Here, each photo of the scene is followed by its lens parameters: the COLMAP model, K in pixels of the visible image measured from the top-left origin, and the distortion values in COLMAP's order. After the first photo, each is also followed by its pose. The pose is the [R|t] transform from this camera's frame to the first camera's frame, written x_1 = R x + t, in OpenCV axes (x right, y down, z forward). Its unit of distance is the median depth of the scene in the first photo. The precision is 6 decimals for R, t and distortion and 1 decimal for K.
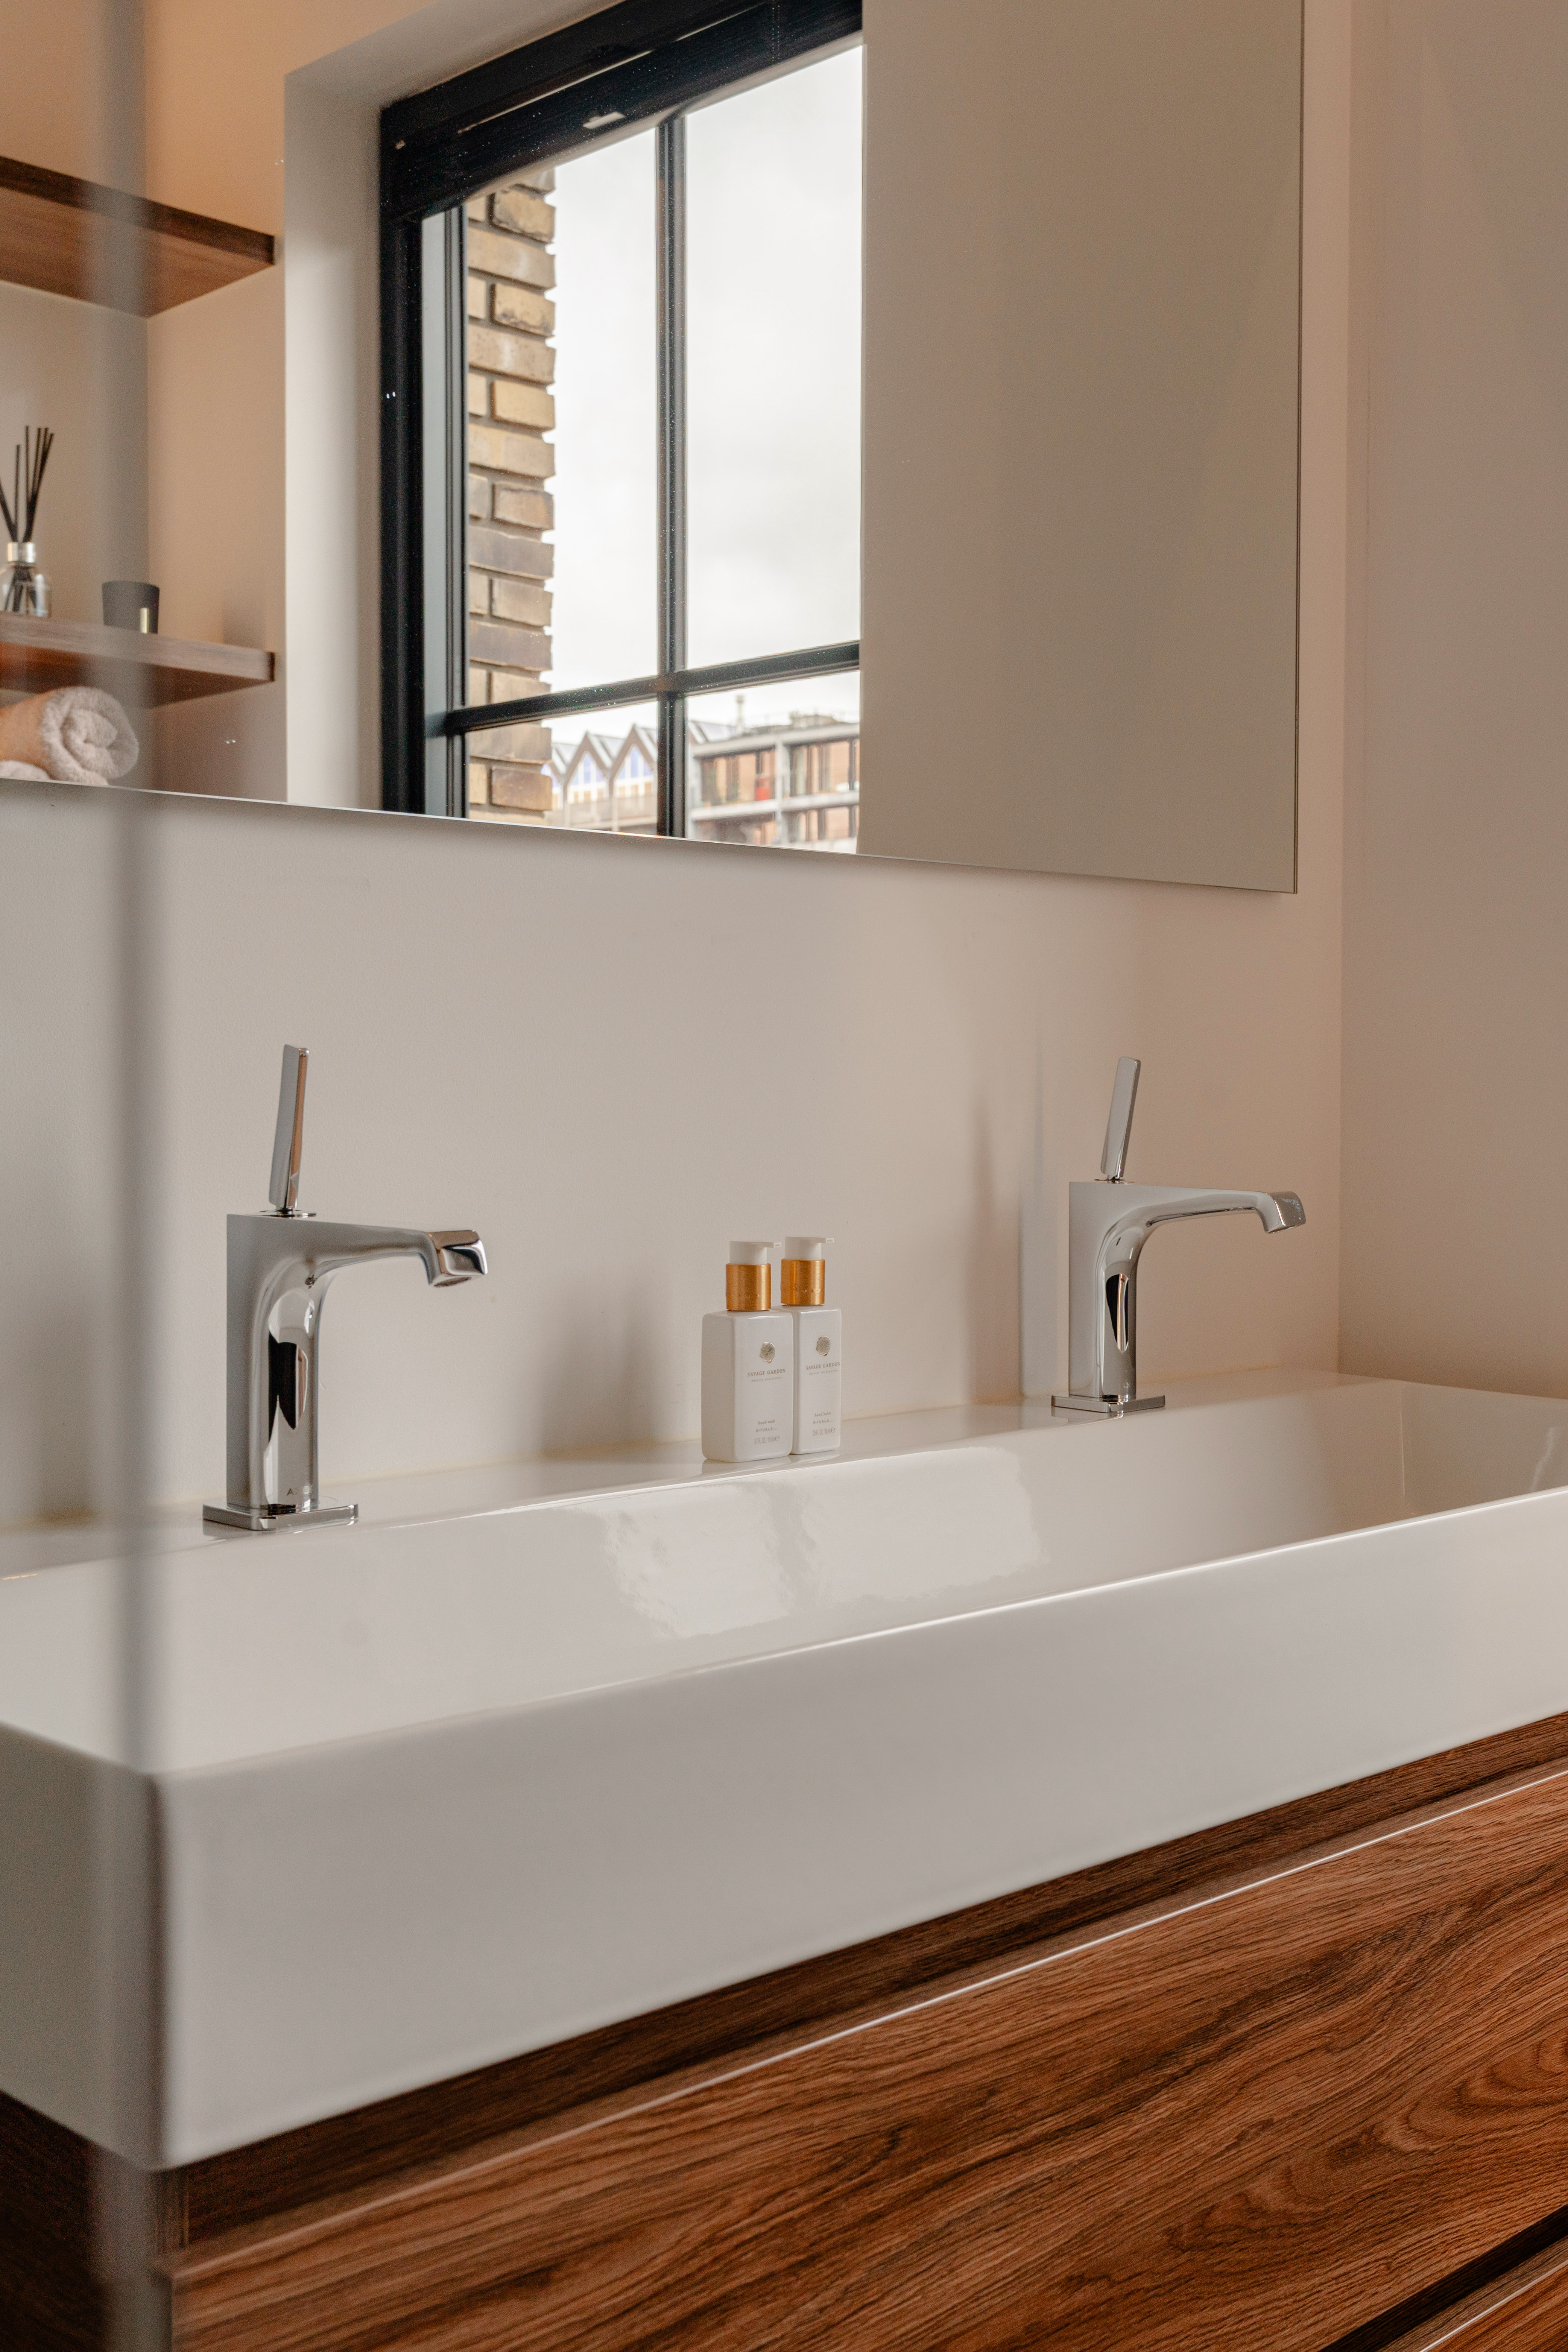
lens RADIAL K [[2730.0, 0, 784.0], [0, 2730.0, 1176.0], [0, 0, 1]] dist [0.007207, 0.000625]
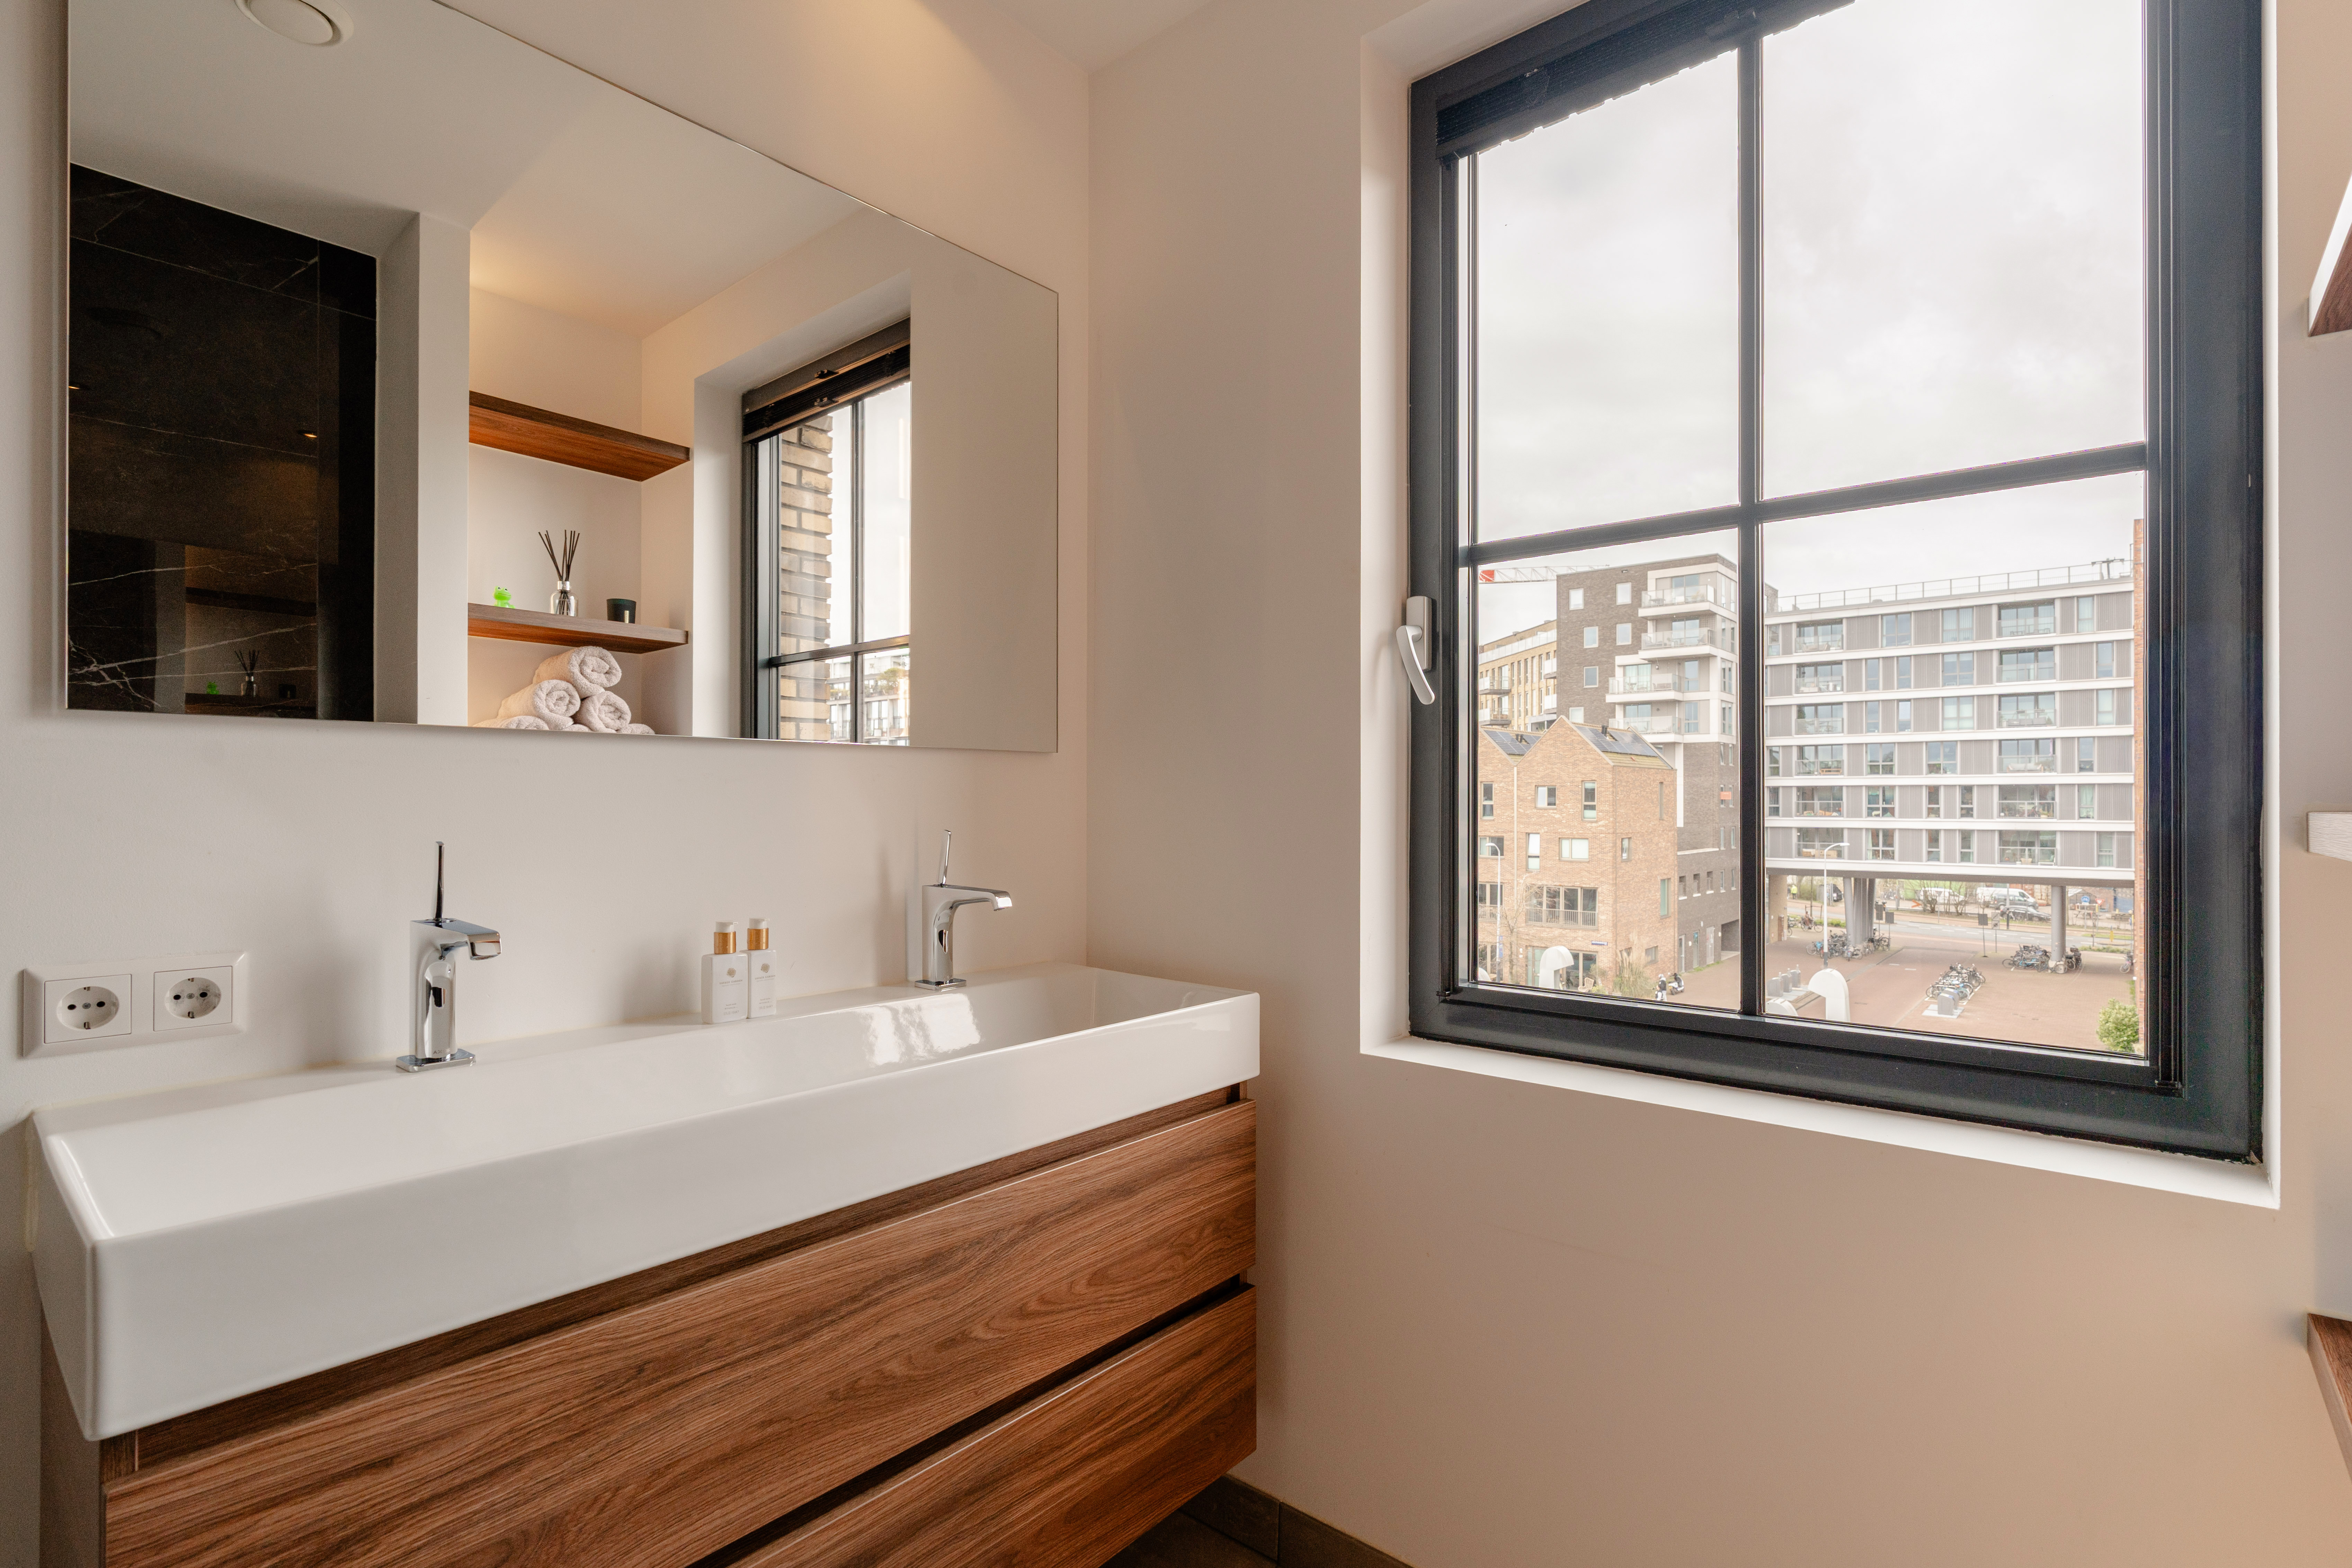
lens RADIAL K [[1127.7, 0, 1312.7], [0, 1127.7, 781.4], [0, 0, 1]] dist [-0.001419, 0.000438]
pose [[0.996084, 0.002630, 0.088375, 0.420845], [0.000004, 0.999556, -0.029783, -0.068955], [-0.088414, 0.029667, 0.995642, 0.057647]]
